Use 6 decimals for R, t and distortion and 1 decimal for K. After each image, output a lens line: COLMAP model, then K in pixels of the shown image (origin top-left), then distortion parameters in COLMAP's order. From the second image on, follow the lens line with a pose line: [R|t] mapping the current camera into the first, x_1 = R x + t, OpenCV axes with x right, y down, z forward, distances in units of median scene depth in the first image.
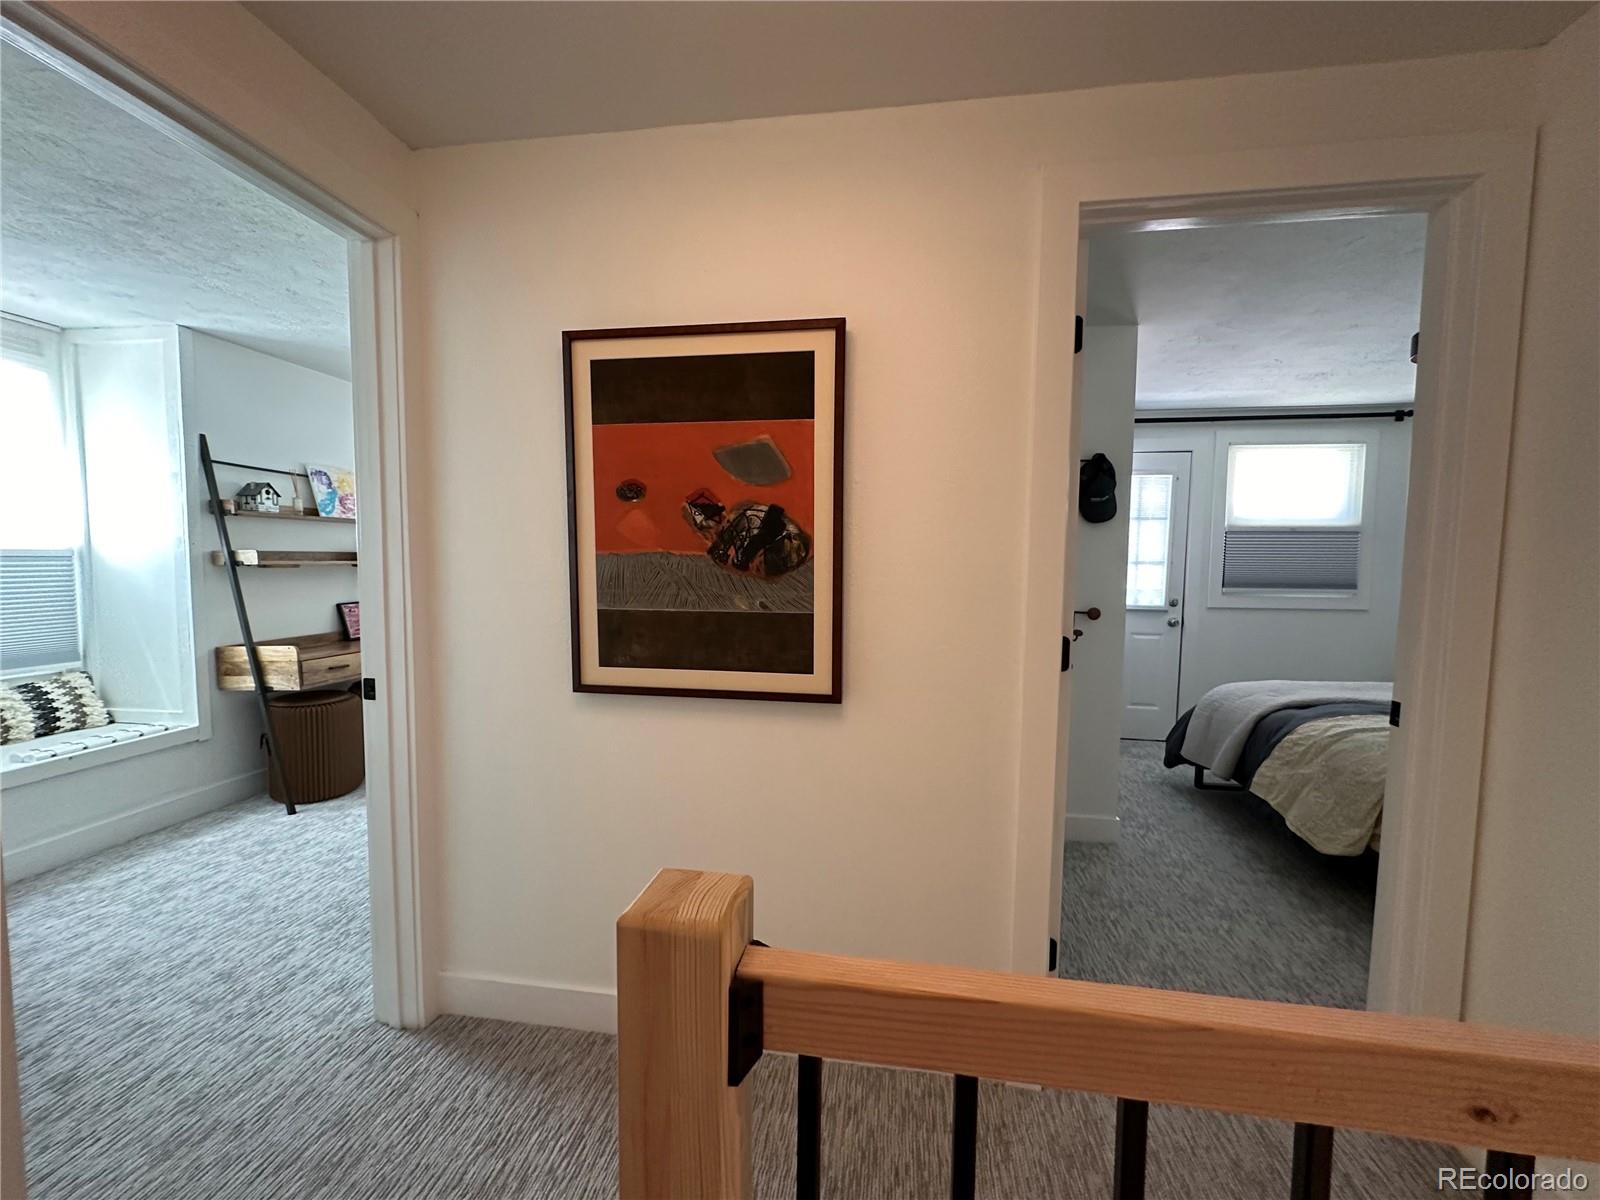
lens RADIAL K [[645.7, 0, 792.5], [0, 645.7, 602.0], [0, 0, 1]] dist [-0.002694, 0.000983]
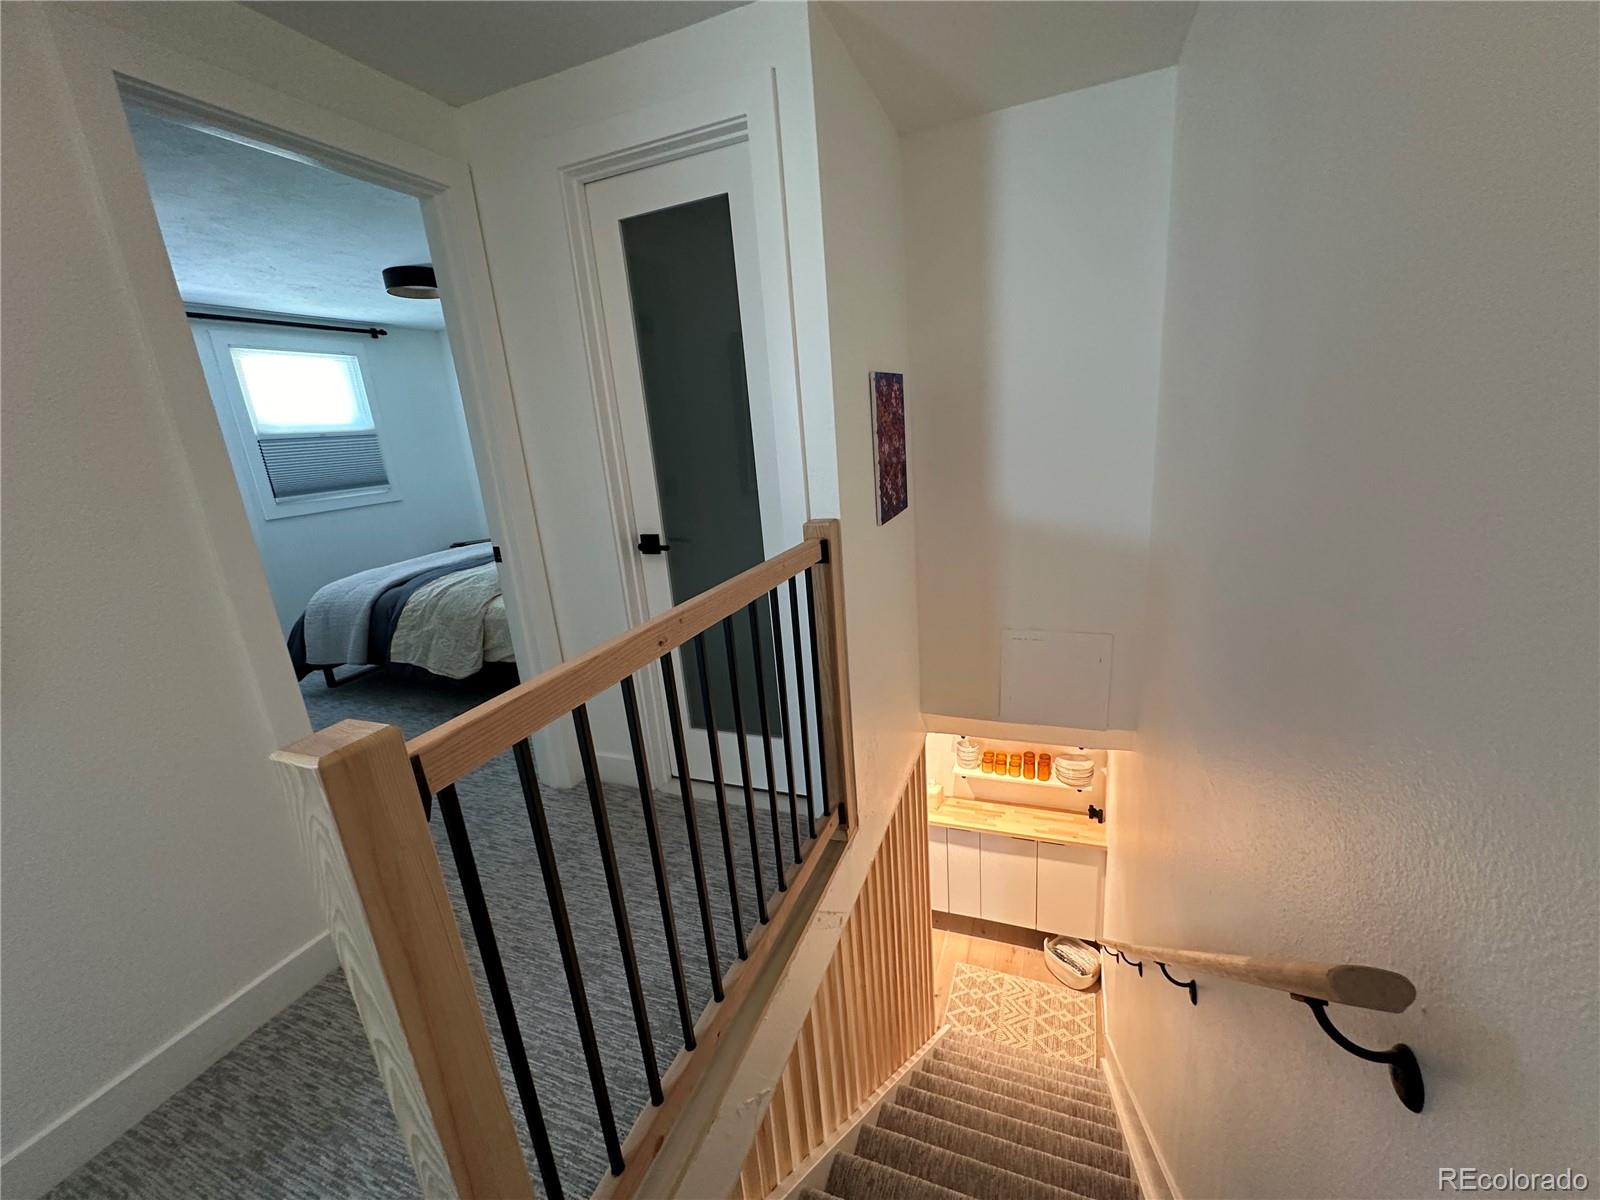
lens RADIAL K [[645.7, 0, 805.4], [0, 645.7, 610.7], [0, 0, 1]] dist [-0.002694, 0.000983]
pose [[0.224759, -0.295561, 0.928508, -0.229756], [0.149585, 0.952059, 0.266848, 0.000167], [-0.962864, 0.078915, 0.258195, -0.058281]]
